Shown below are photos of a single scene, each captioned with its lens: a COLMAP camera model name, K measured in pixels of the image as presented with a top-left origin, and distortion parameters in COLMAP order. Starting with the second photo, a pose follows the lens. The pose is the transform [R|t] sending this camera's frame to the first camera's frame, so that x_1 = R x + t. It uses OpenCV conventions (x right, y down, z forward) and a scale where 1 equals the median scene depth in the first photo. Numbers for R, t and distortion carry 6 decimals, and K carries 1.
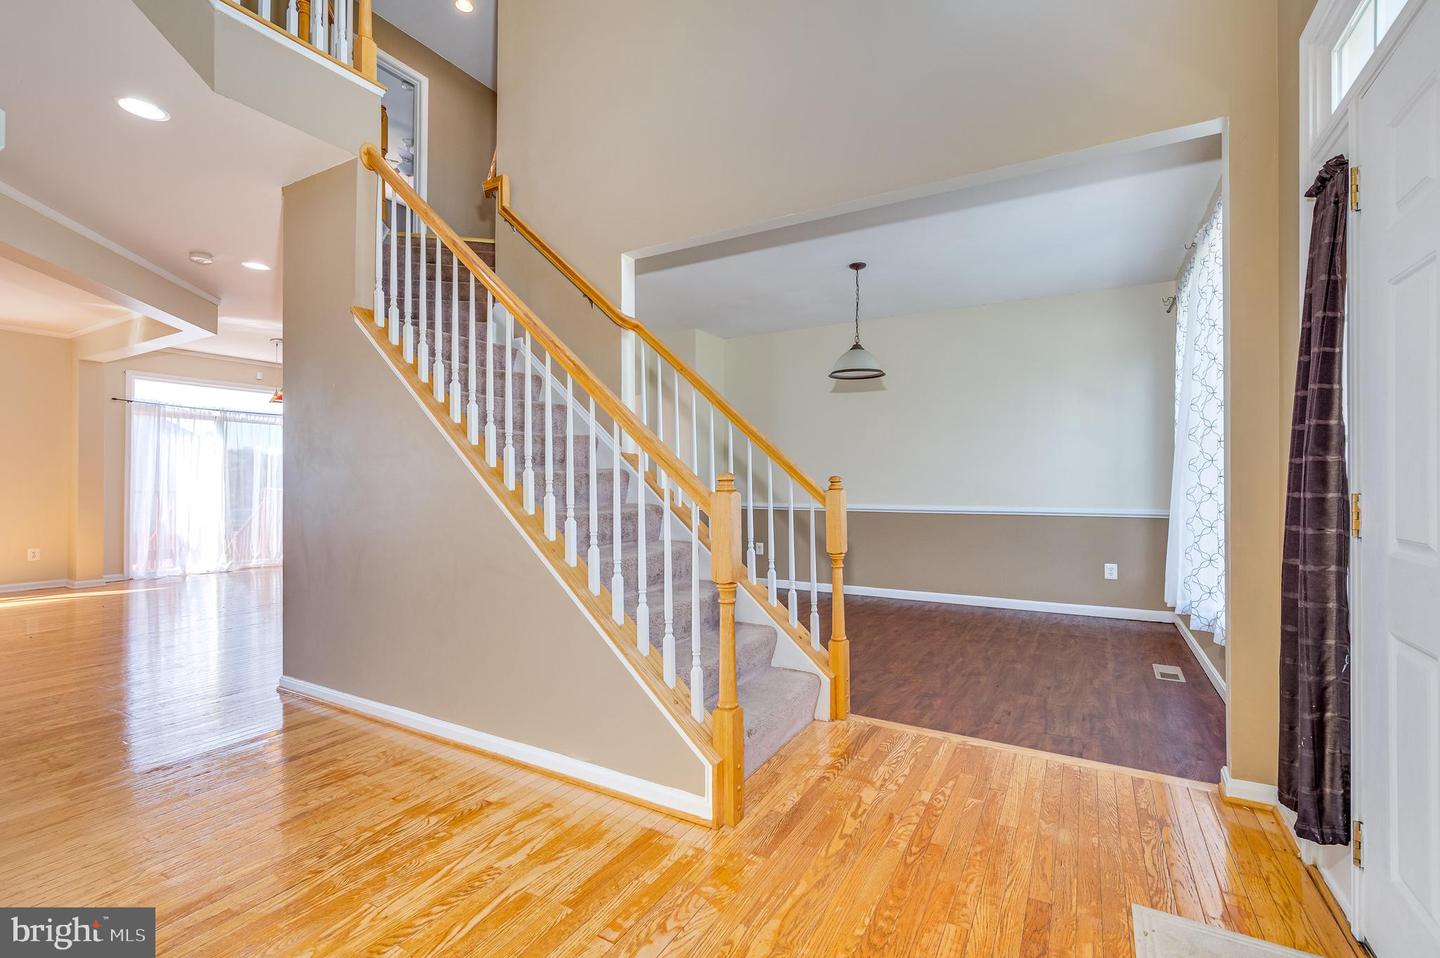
lens RADIAL K [[639.6, 0, 721.5], [0, 639.6, 483.1], [0, 0, 1]] dist [0.000663, 0.000345]
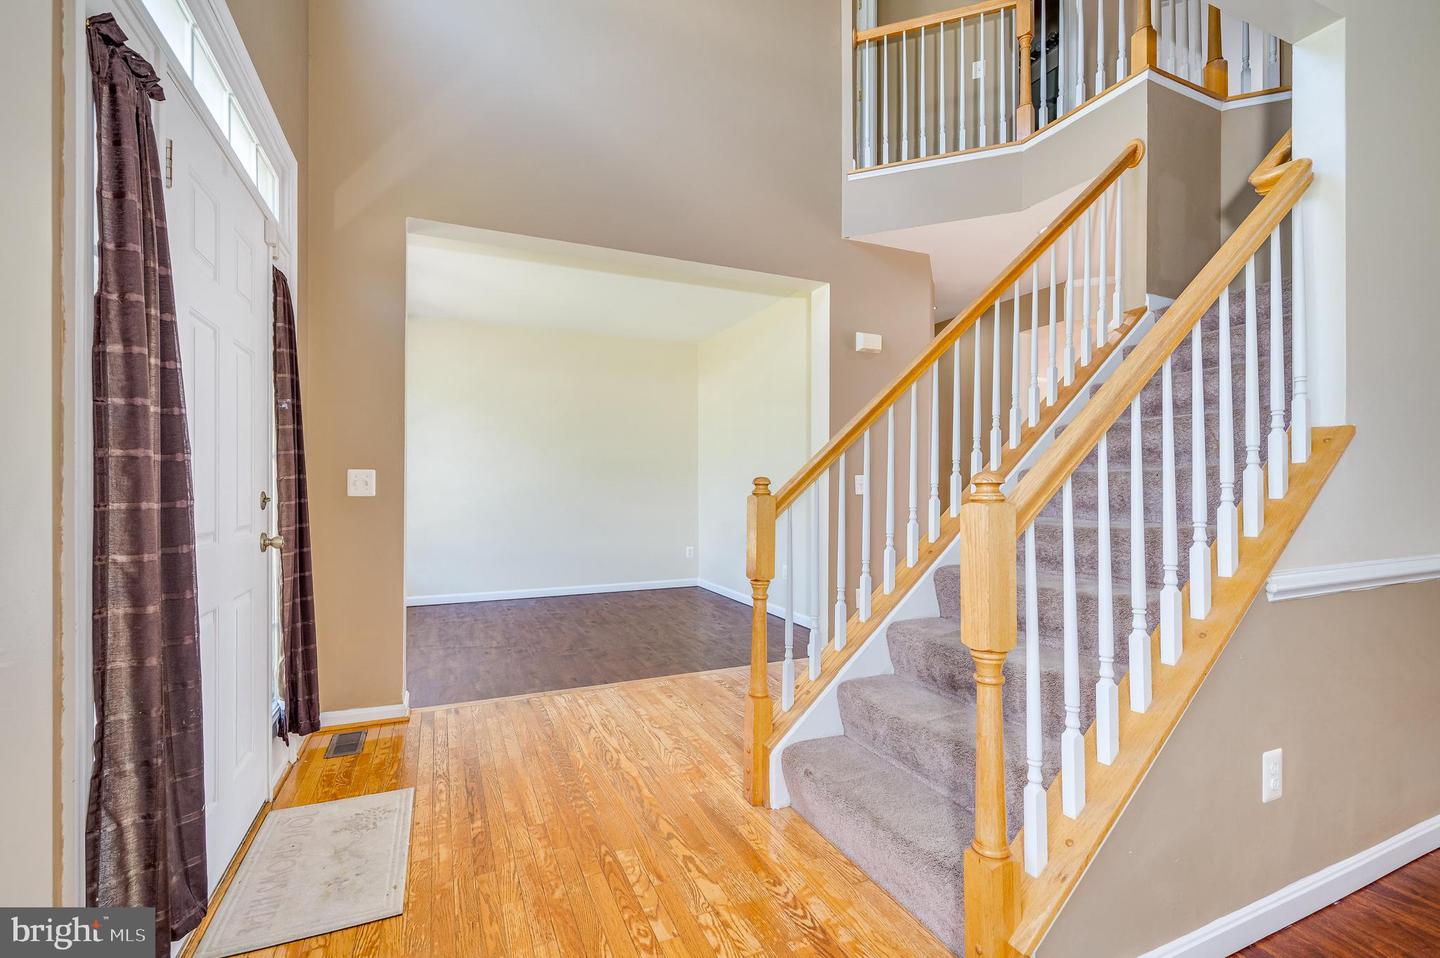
lens RADIAL K [[639.6, 0, 723.5], [0, 639.6, 483.3], [0, 0, 1]] dist [0.000663, 0.000345]
pose [[-0.589422, 0.000879, -0.807825, 0.987145], [0.001763, 0.999998, -0.000198, -0.010035], [0.807823, -0.001541, -0.589423, 1.709856]]
